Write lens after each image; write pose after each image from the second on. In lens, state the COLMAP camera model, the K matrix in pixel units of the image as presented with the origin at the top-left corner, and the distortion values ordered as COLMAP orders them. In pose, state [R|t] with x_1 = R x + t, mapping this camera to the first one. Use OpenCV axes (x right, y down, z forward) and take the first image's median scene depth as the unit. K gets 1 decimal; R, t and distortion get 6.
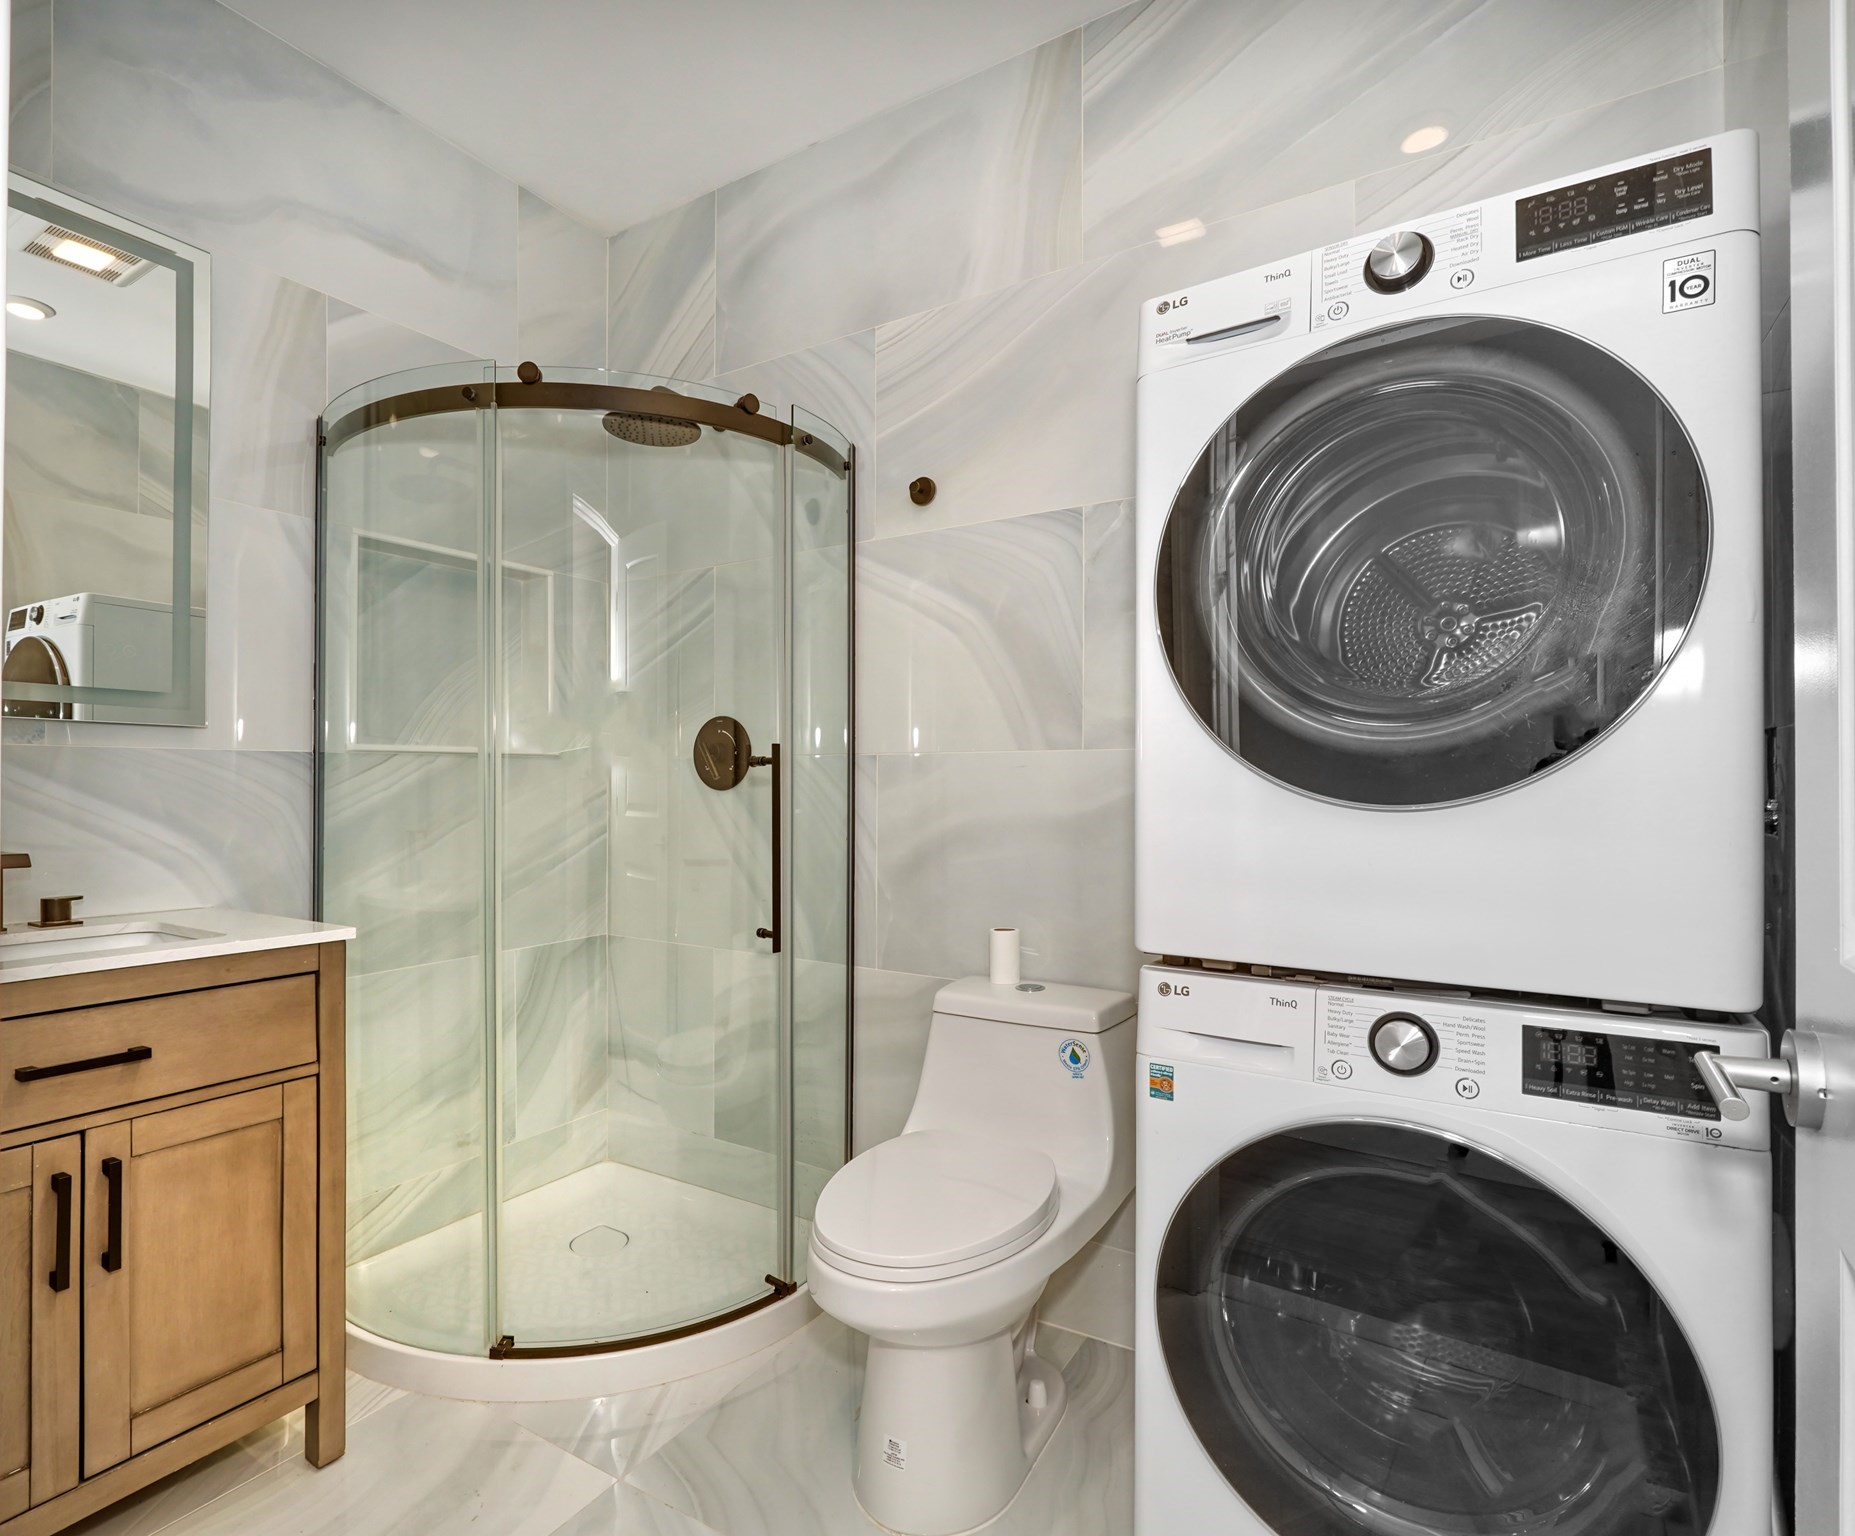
lens RADIAL K [[1324.7, 0, 926.1], [0, 1324.7, 788.2], [0, 0, 1]] dist [-0.028641, 0.012221]
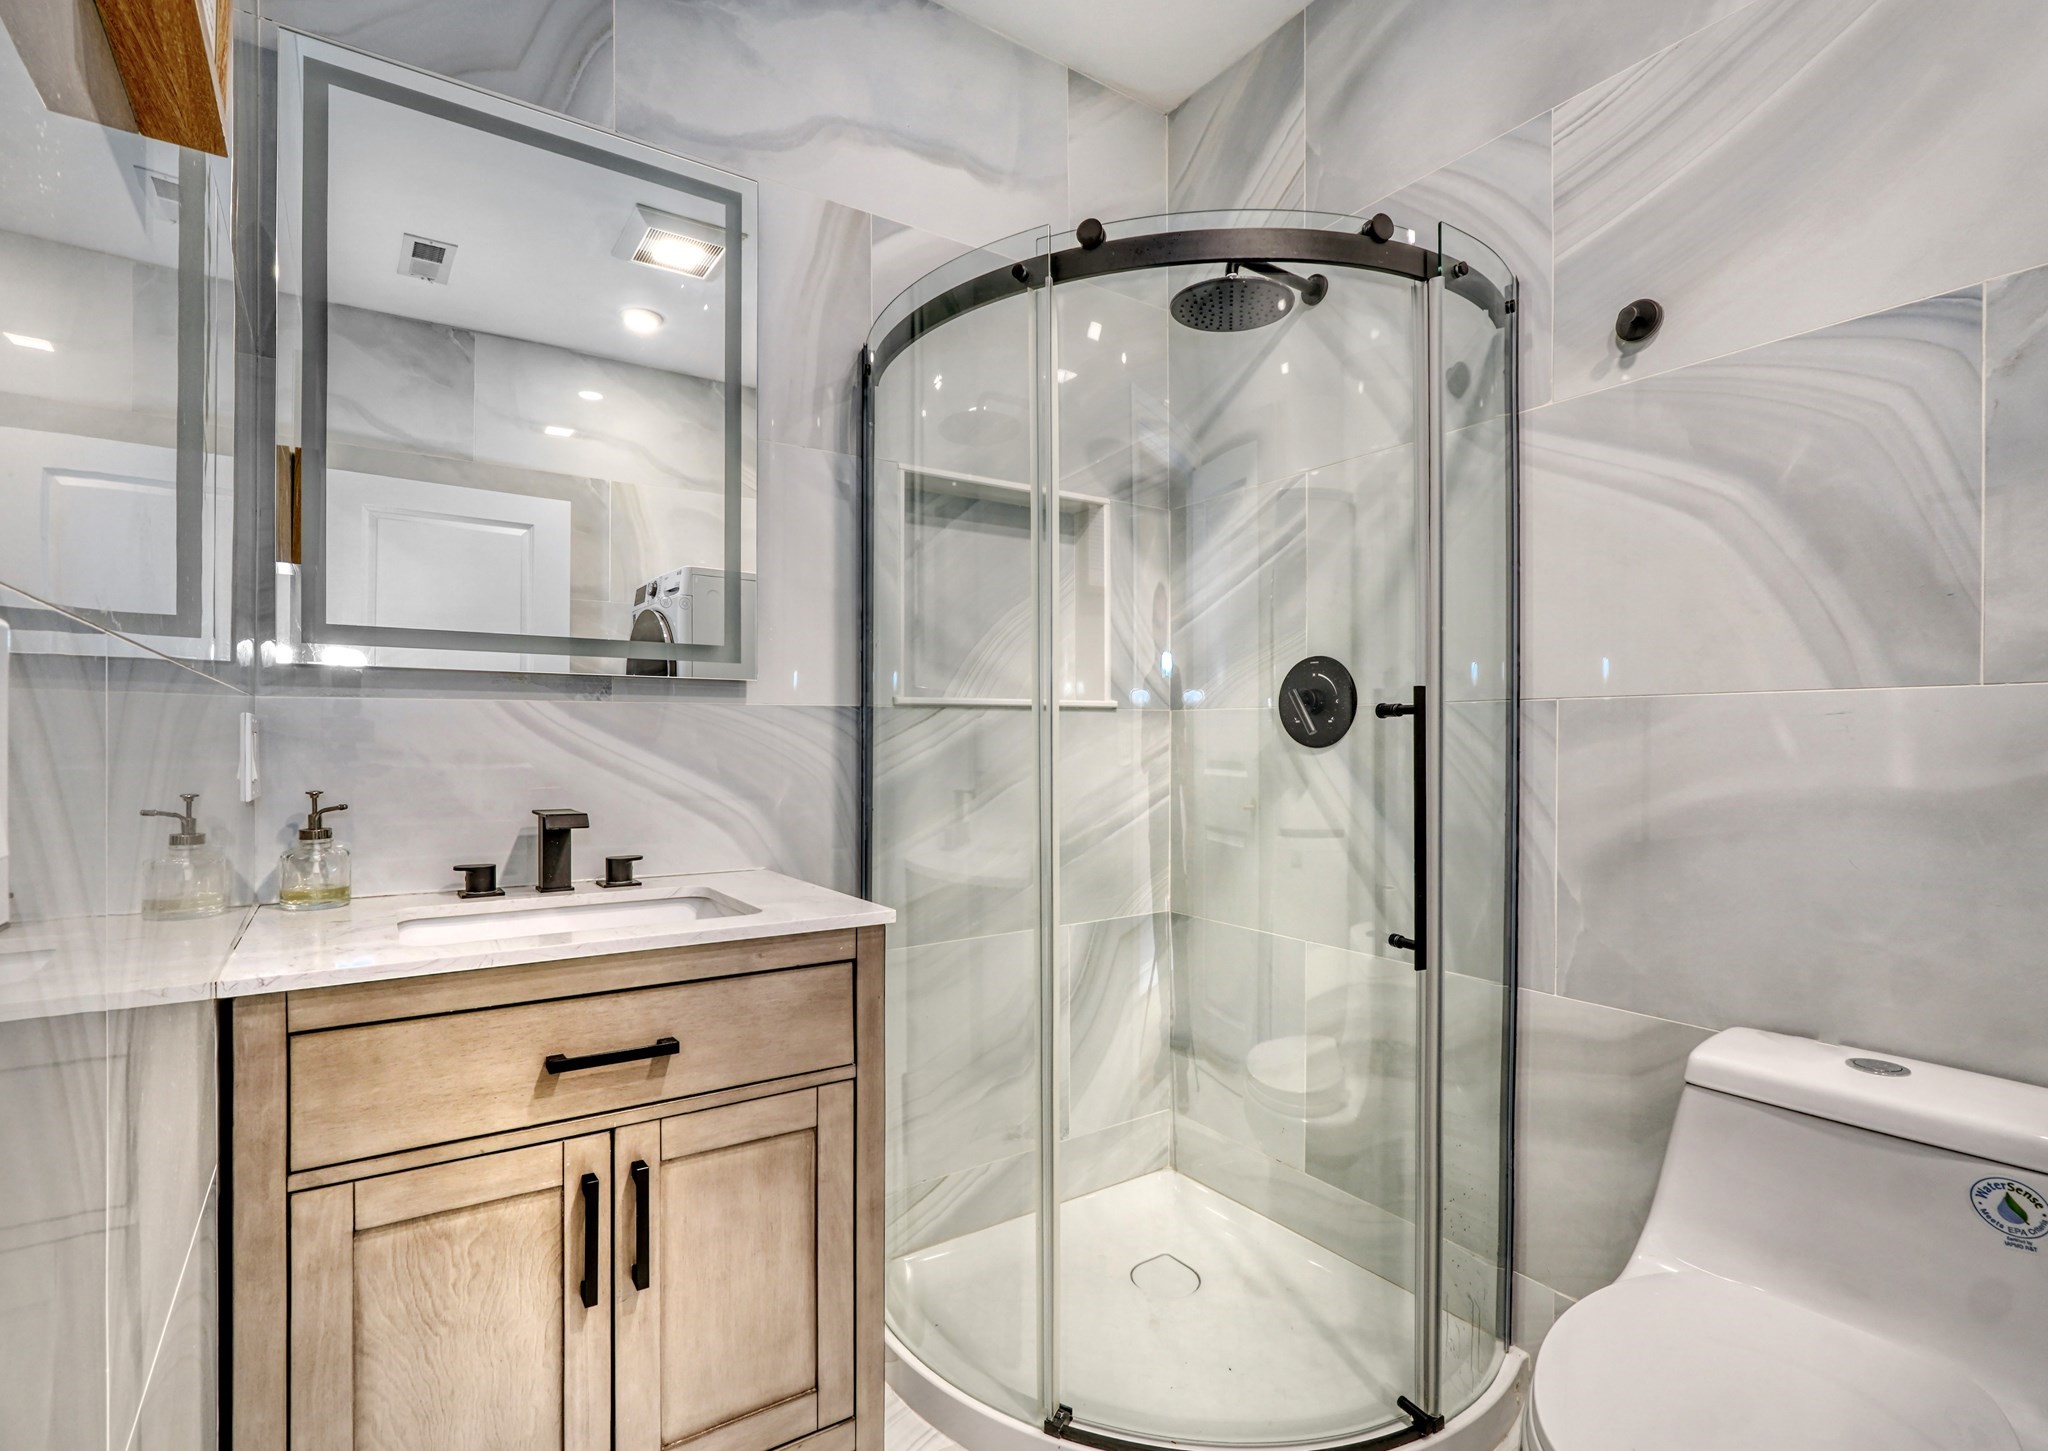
lens RADIAL K [[994.8, 0, 1024.0], [0, 994.8, 725.5], [0, 0, 1]] dist [0.000160, 0.000026]
pose [[0.949721, -0.006089, -0.313039, -0.147882], [0.002509, 0.999927, -0.011838, -0.005675], [0.313088, 0.010457, 0.949666, 0.403094]]
